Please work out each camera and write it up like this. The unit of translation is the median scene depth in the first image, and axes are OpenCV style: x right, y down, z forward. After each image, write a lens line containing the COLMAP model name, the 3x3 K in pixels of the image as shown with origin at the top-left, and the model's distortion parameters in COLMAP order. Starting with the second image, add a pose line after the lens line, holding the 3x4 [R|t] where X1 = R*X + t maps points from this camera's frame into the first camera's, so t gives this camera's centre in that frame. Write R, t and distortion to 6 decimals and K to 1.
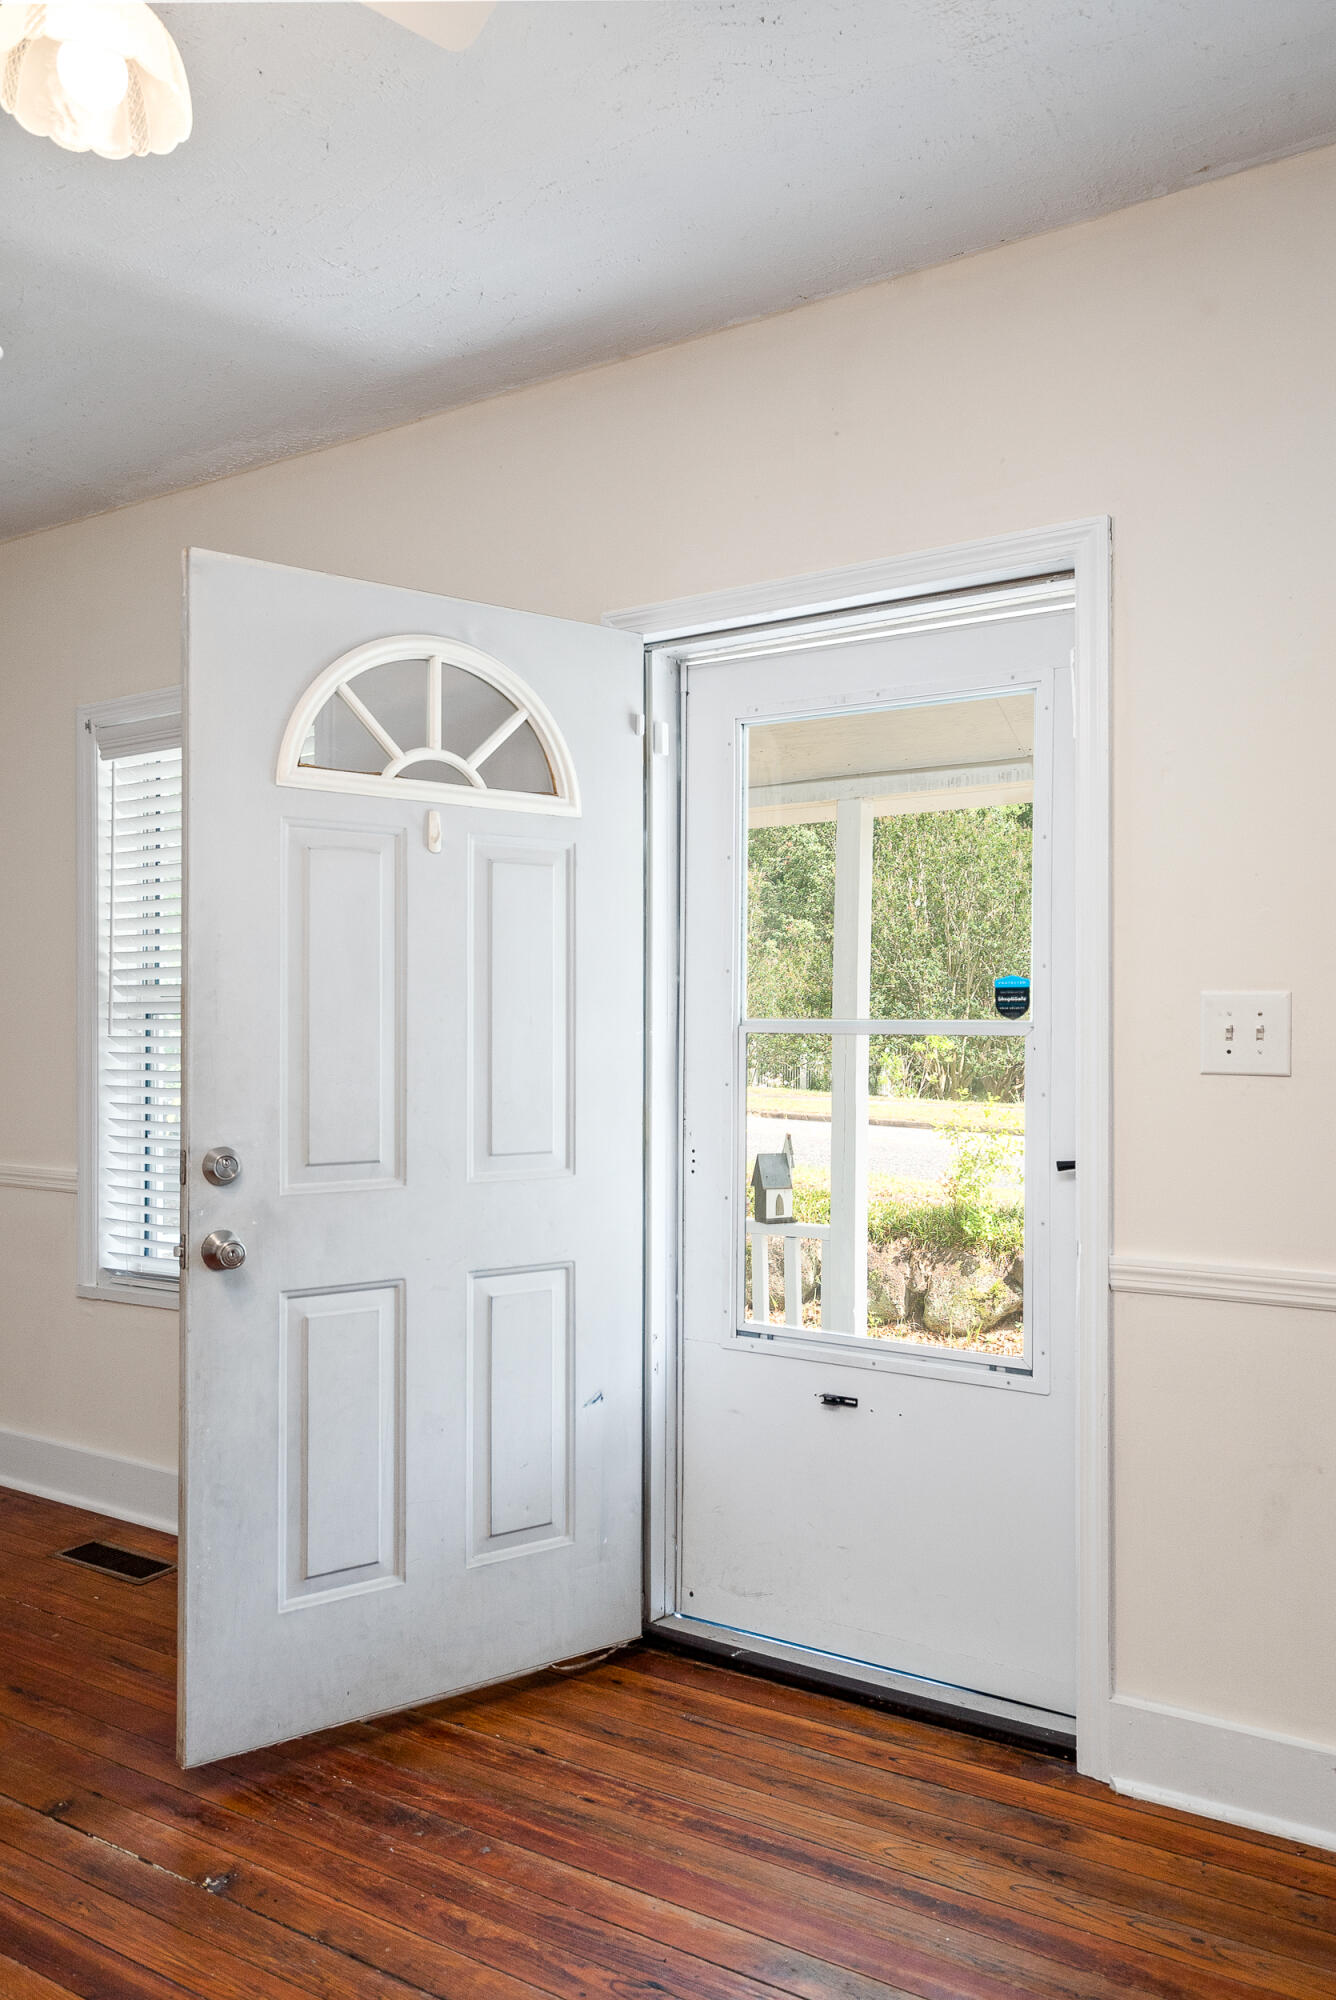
lens RADIAL K [[1427.5, 0, 667.6], [0, 1427.5, 998.7], [0, 0, 1]] dist [0.008571, 0.002870]
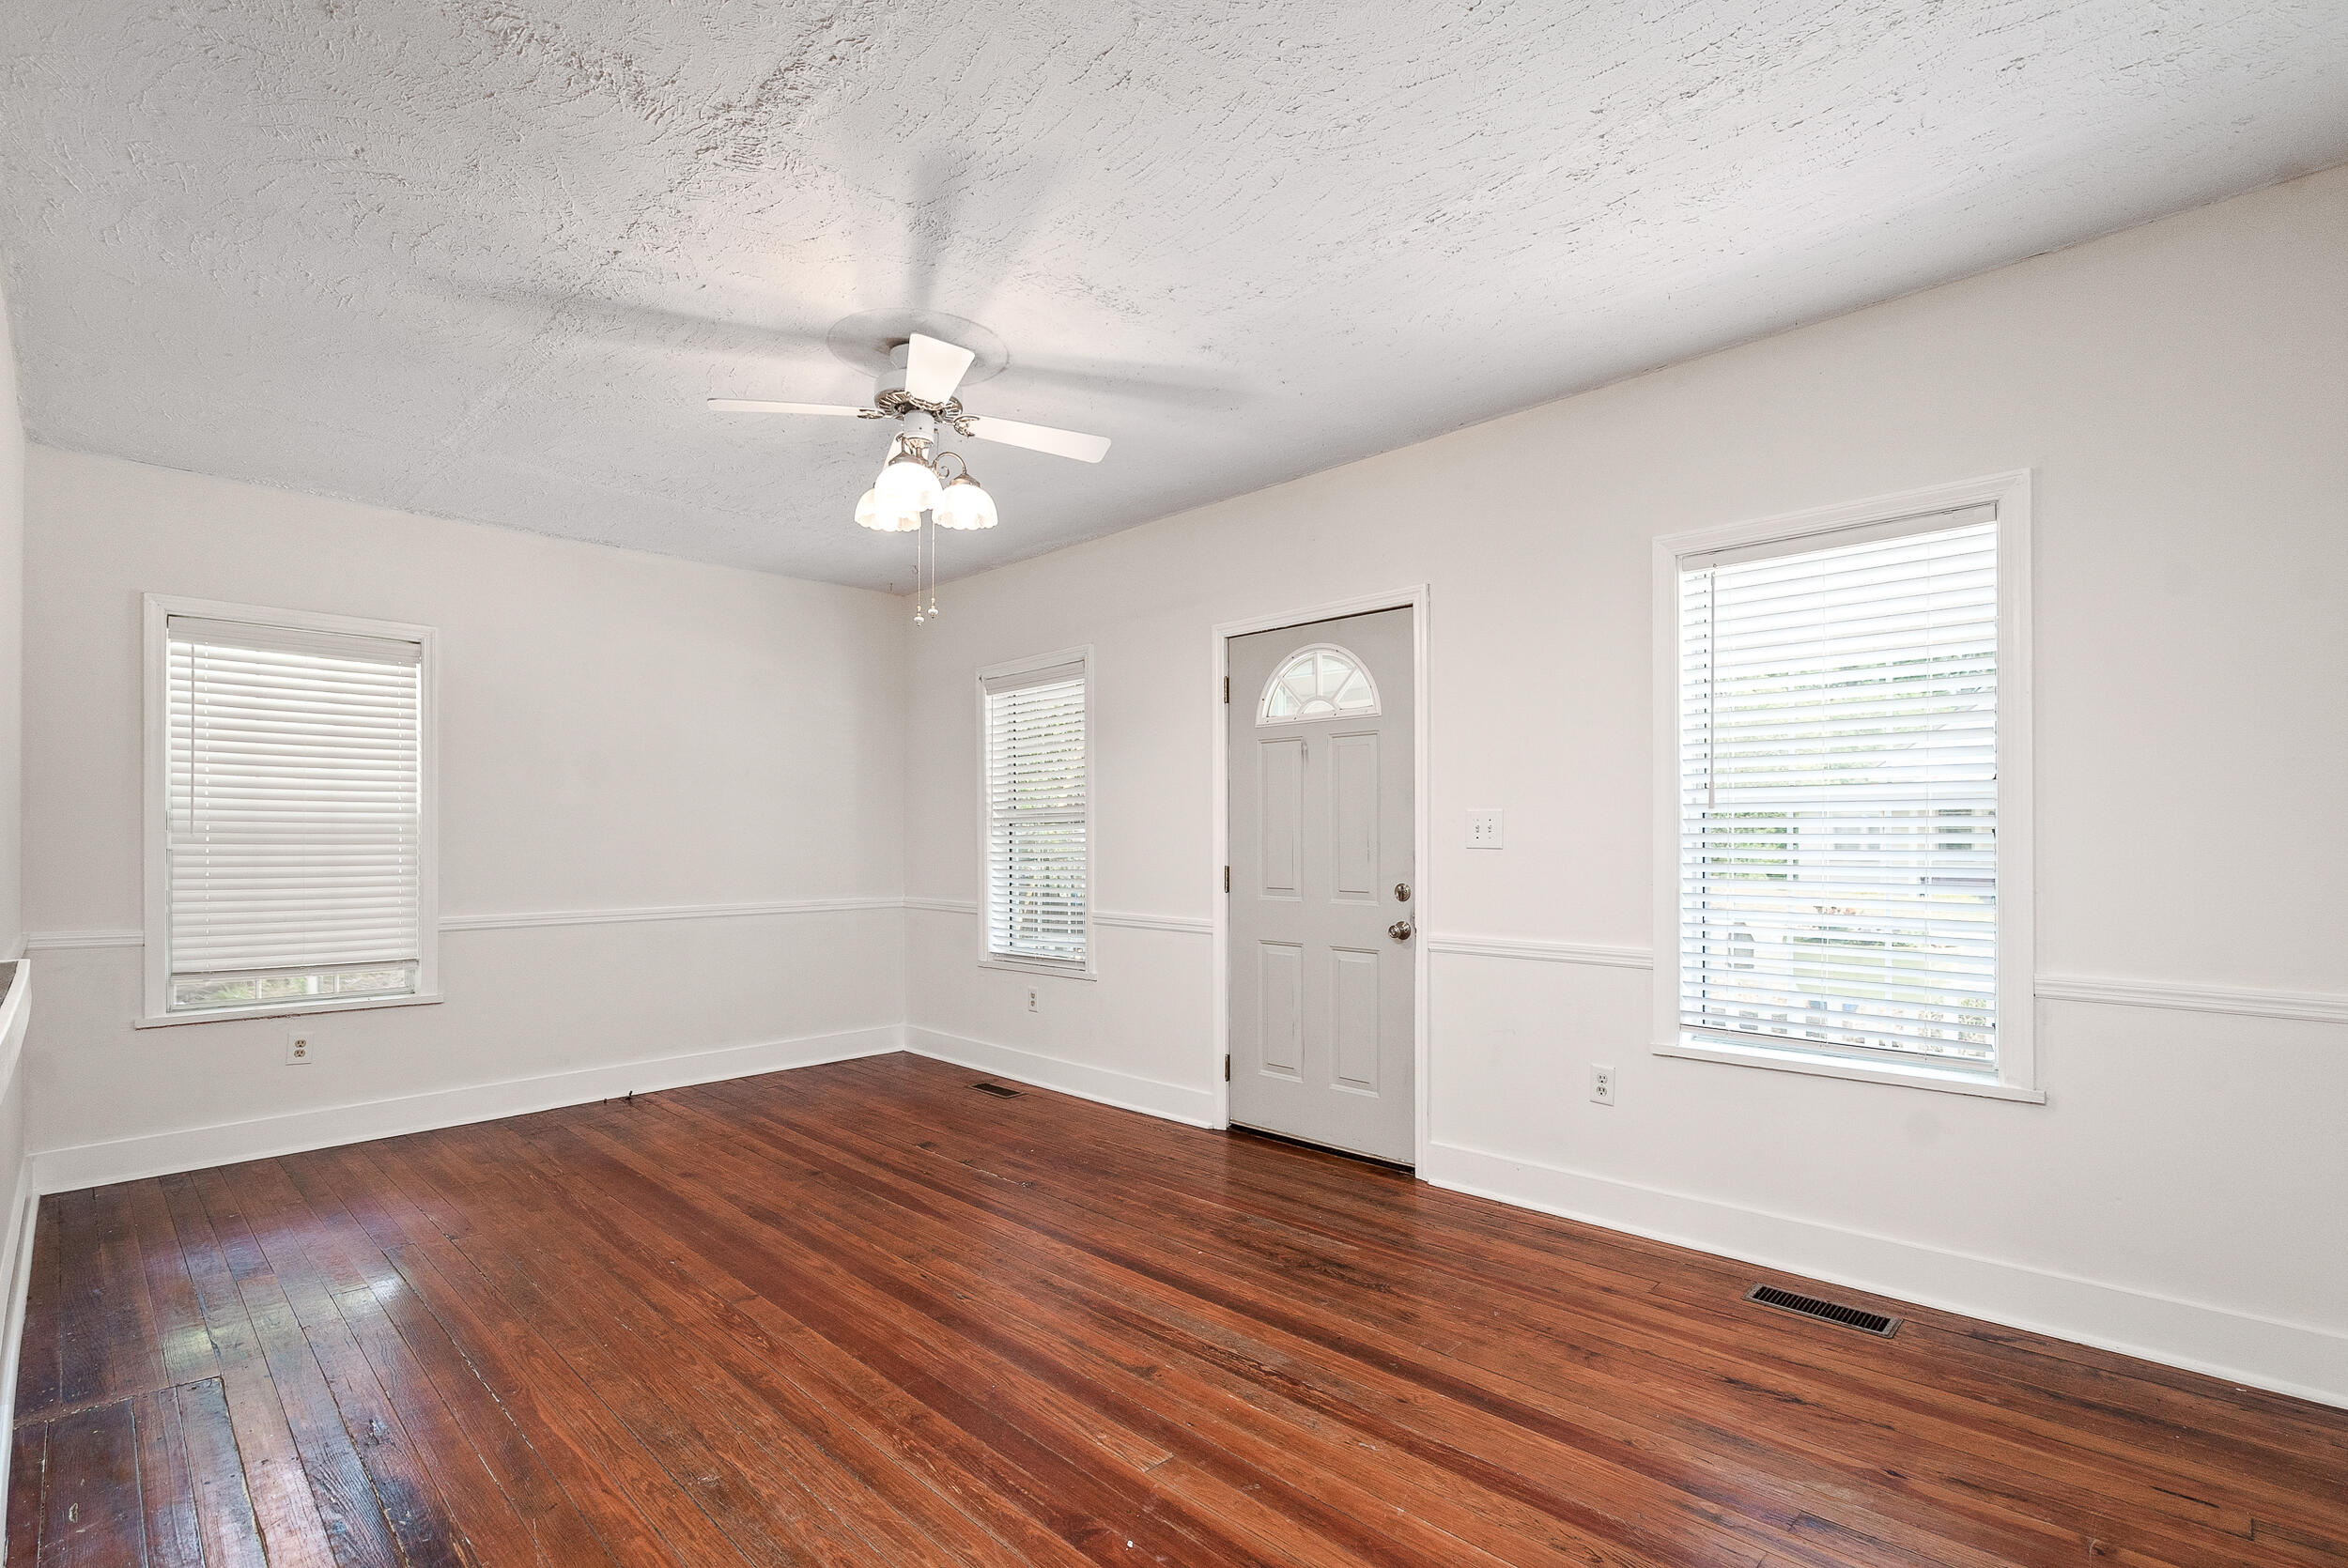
lens RADIAL K [[1076.3, 0, 1174.7], [0, 1076.3, 804.9], [0, 0, 1]] dist [-0.005936, 0.003821]
pose [[0.974766, -0.011242, -0.222947, 0.208491], [0.010437, 0.999934, -0.004788, -0.005789], [0.222986, 0.002340, 0.974819, -0.437030]]
